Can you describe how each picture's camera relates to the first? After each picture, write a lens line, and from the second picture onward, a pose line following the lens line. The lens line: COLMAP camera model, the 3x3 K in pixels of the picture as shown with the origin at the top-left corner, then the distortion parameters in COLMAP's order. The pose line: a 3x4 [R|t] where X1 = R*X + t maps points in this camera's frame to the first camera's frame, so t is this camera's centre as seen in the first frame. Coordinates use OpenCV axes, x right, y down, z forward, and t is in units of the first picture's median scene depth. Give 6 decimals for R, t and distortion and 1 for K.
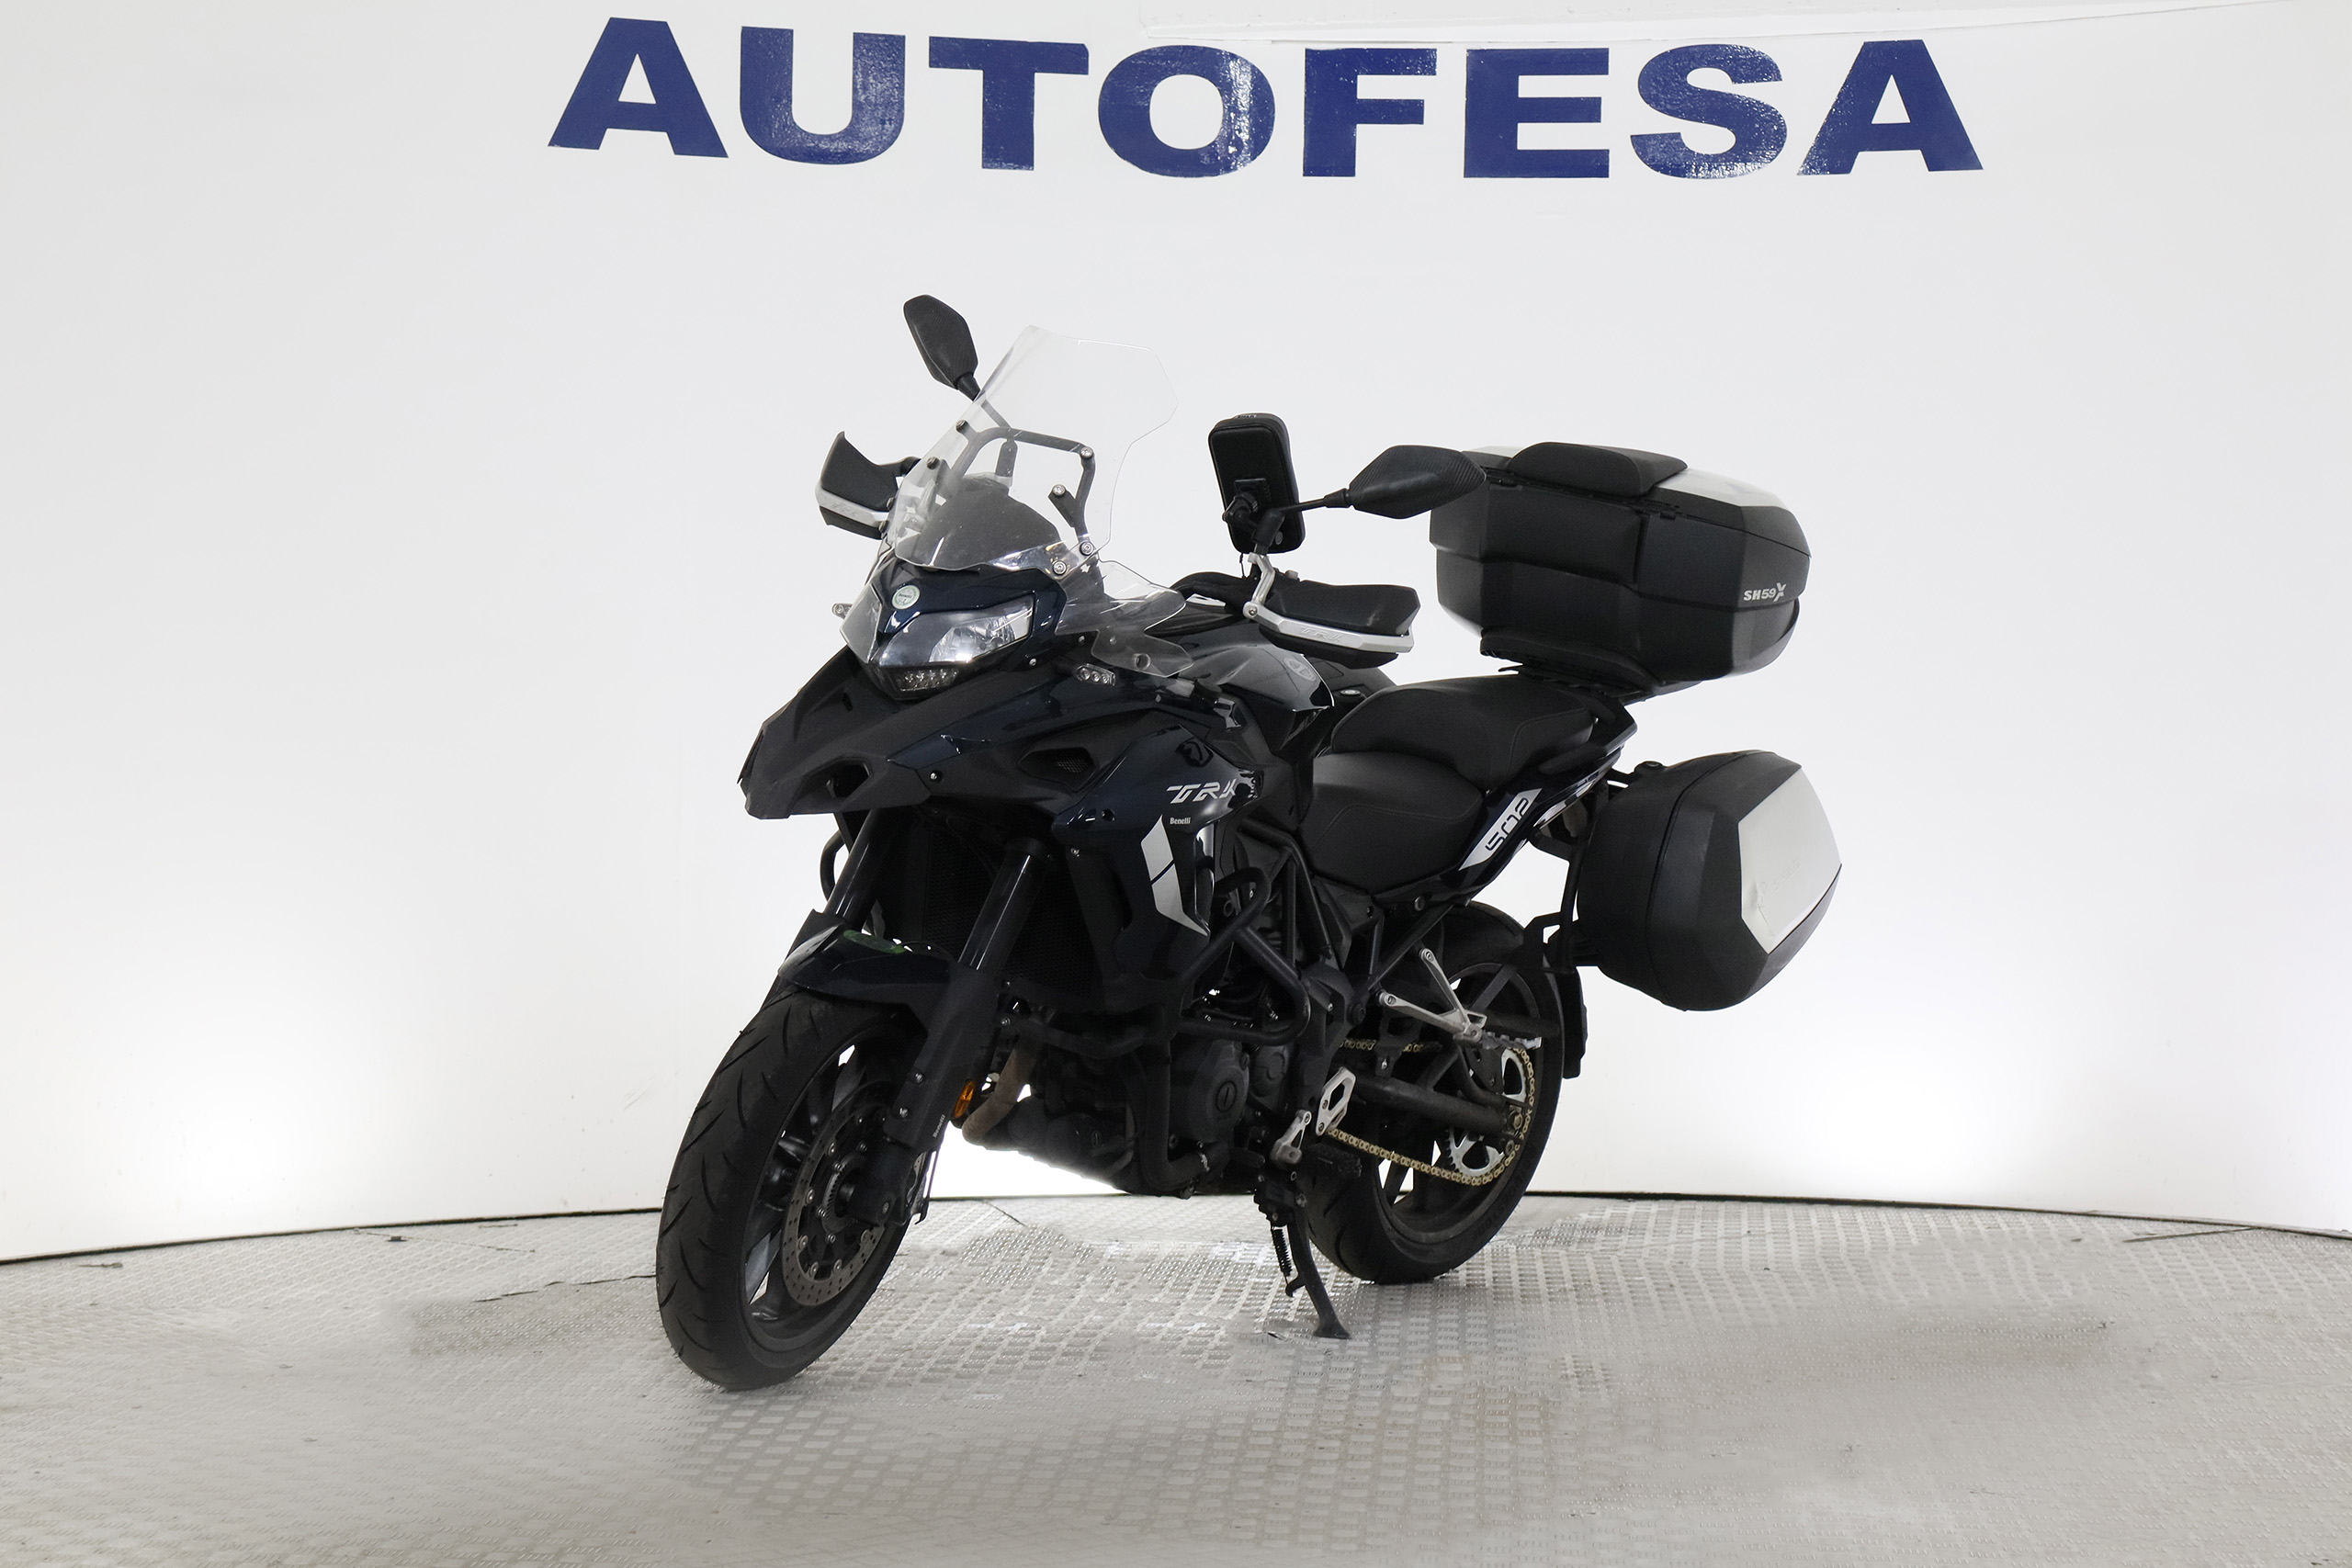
lens RADIAL K [[4803.9, 0, 1179.1], [0, 4803.9, 778.6], [0, 0, 1]] dist [-0.010069, 0.000000]
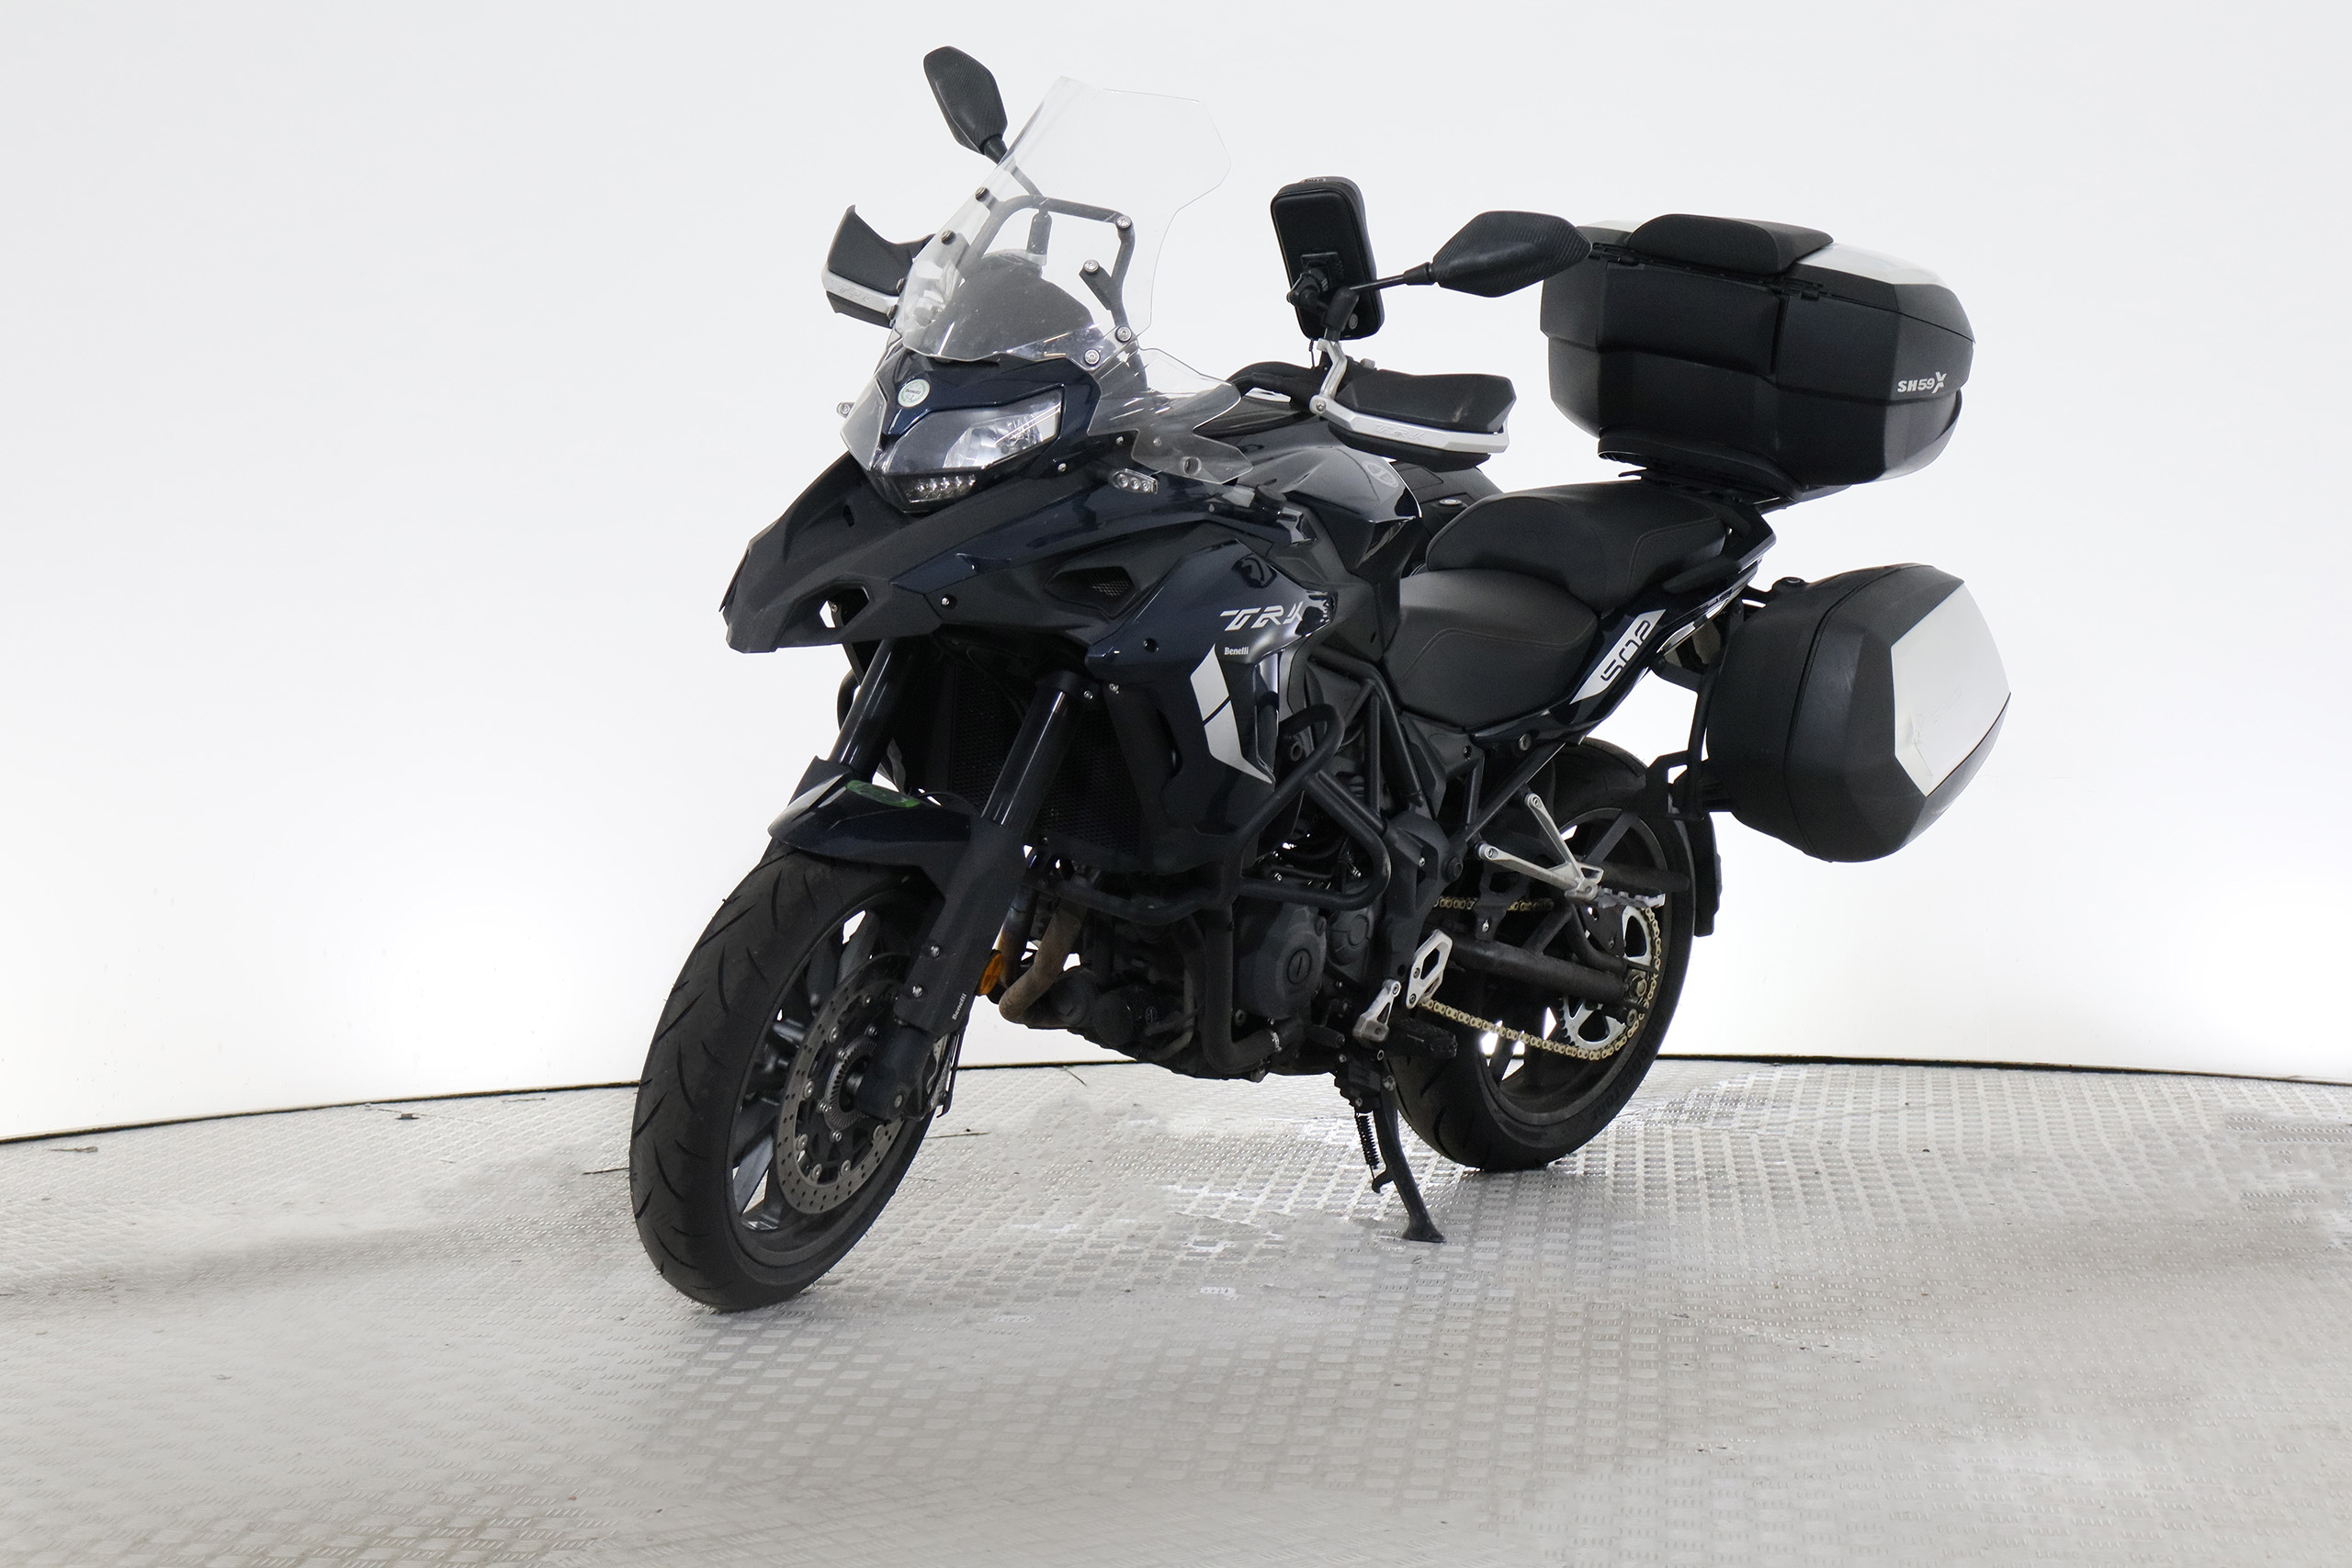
lens RADIAL K [[4803.9, 0, 1172.7], [0, 4803.9, 788.1], [0, 0, 1]] dist [-0.010069, 0.000000]
pose [[0.999304, -0.006388, -0.036742, 0.019254], [0.007820, 0.999210, 0.038969, -0.000252], [0.036464, -0.039229, 0.998565, 0.132398]]
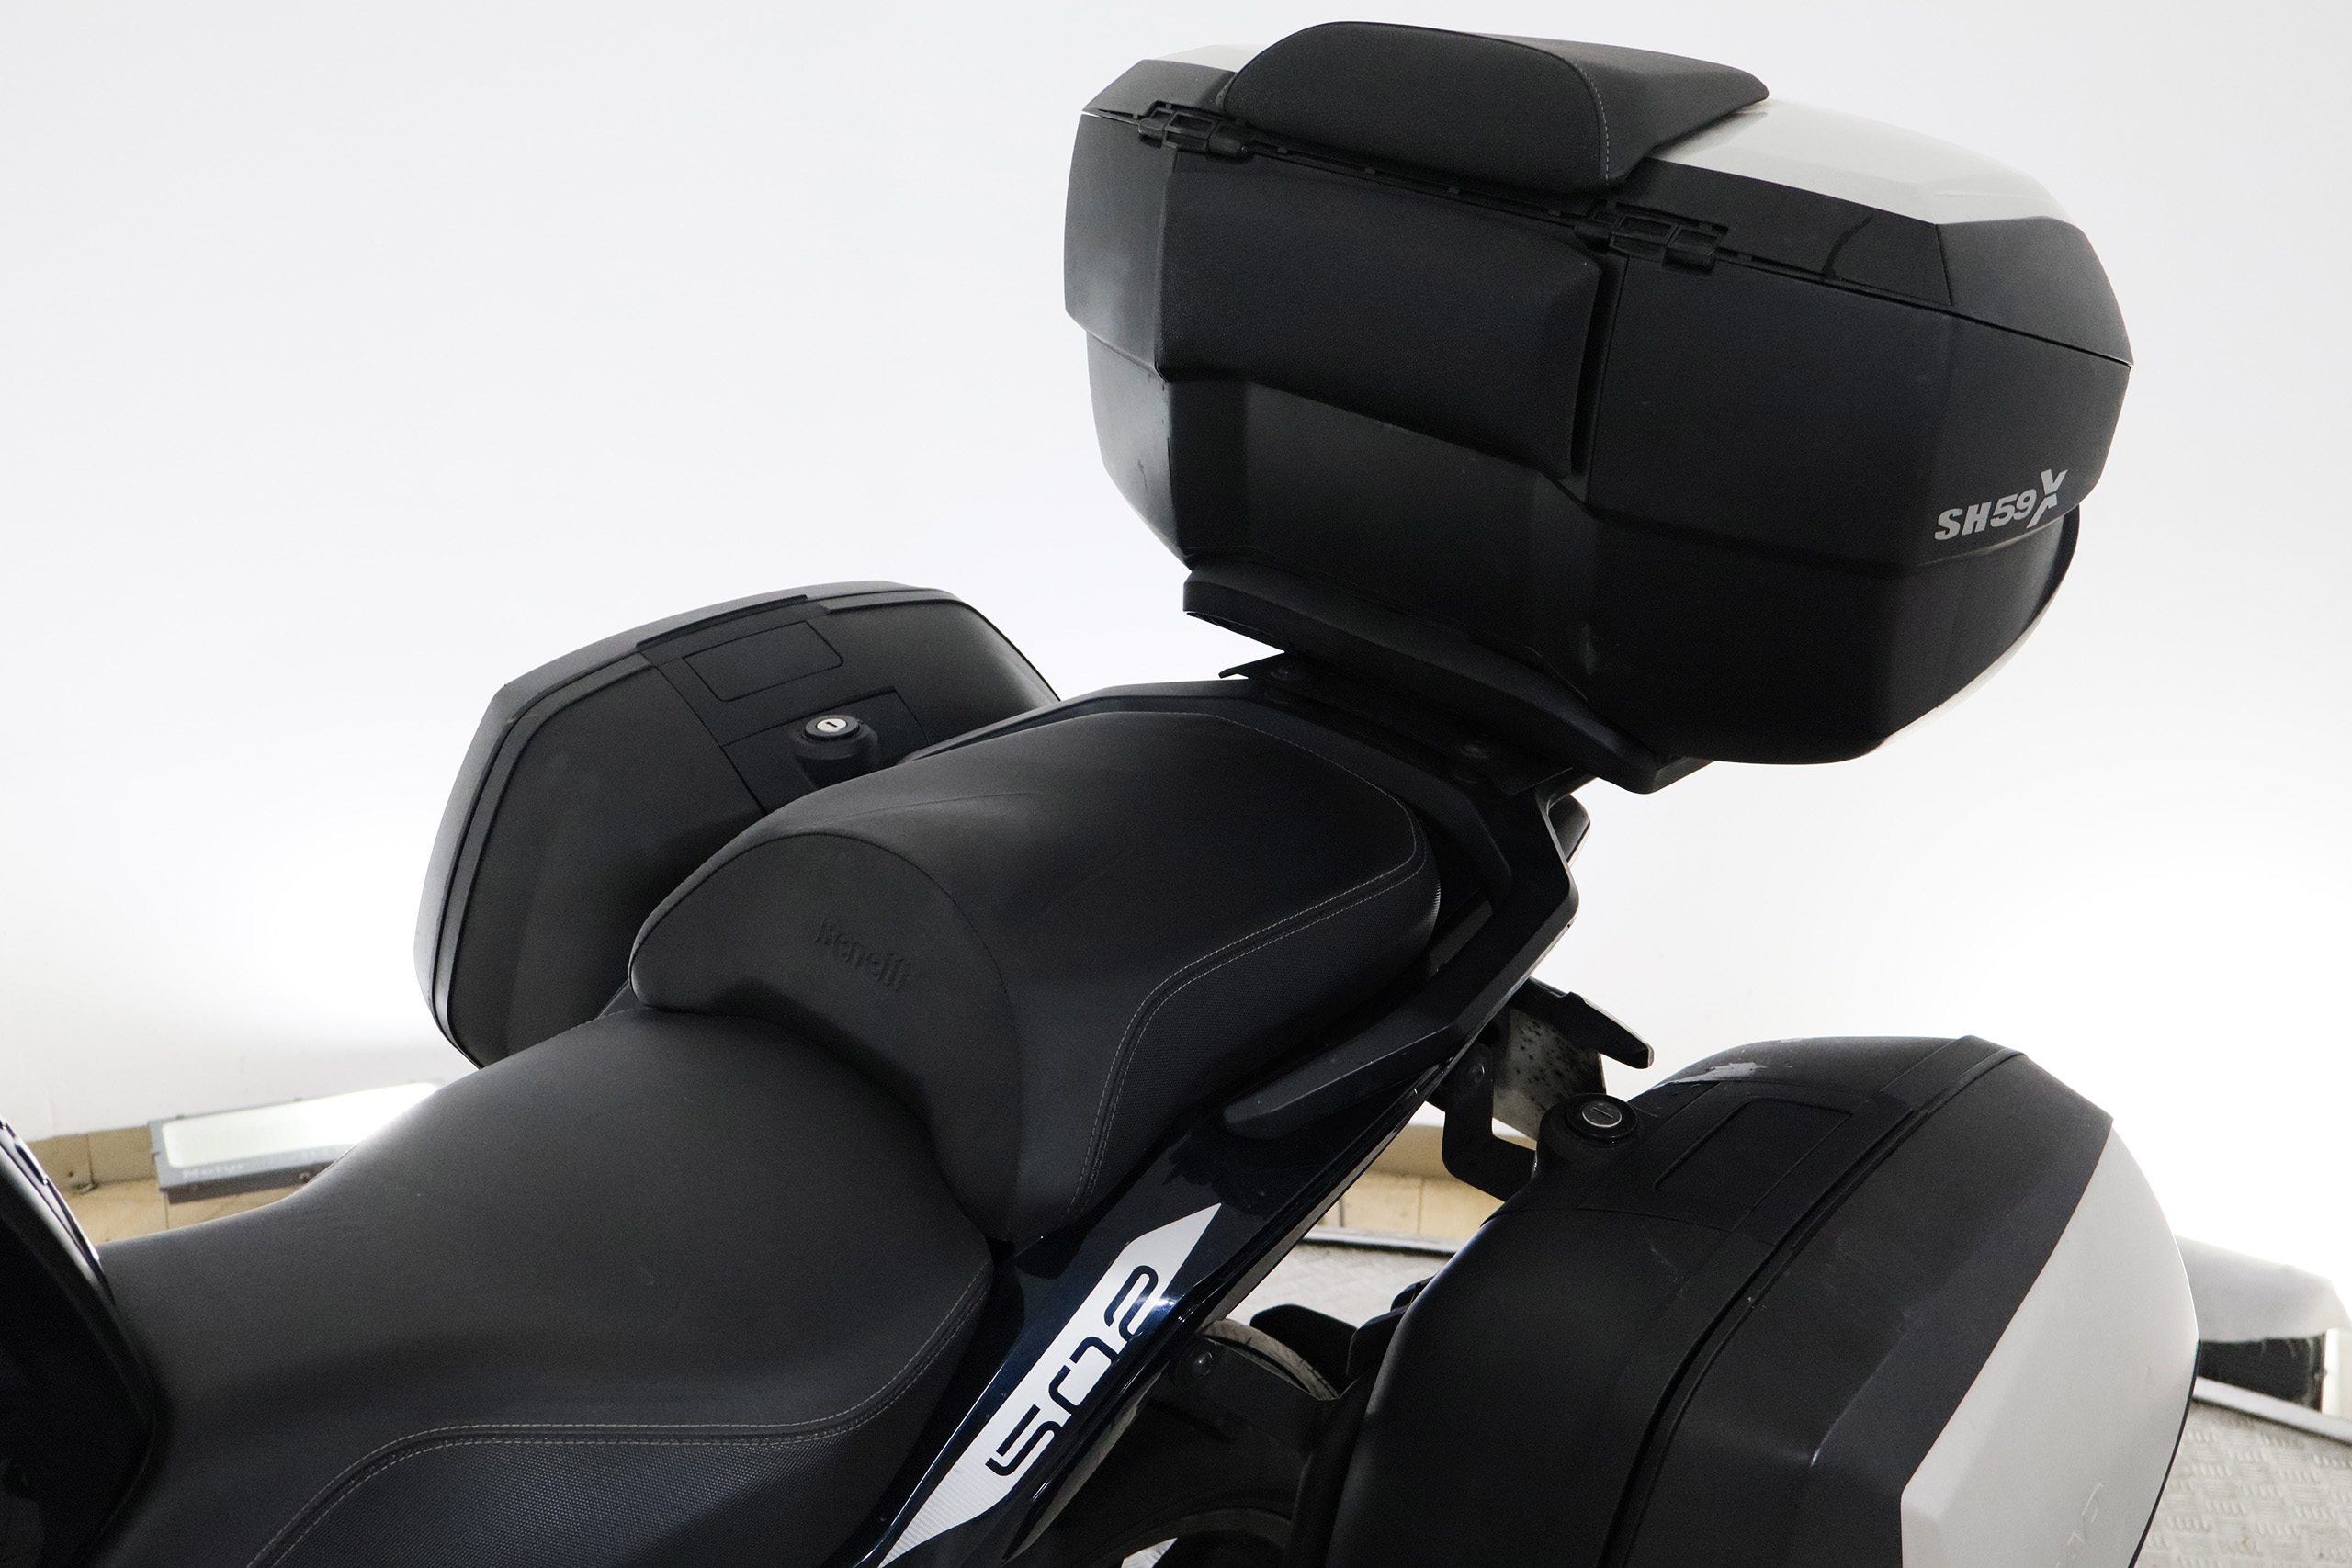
lens RADIAL K [[2580.2, 0, 1169.0], [0, 2580.2, 783.6], [0, 0, 1]] dist [0.013741, 0.000000]
pose [[0.992980, 0.020286, -0.116531, 0.098623], [0.001238, 0.983348, 0.181729, -0.057622], [0.118277, -0.180598, 0.976419, 0.924301]]
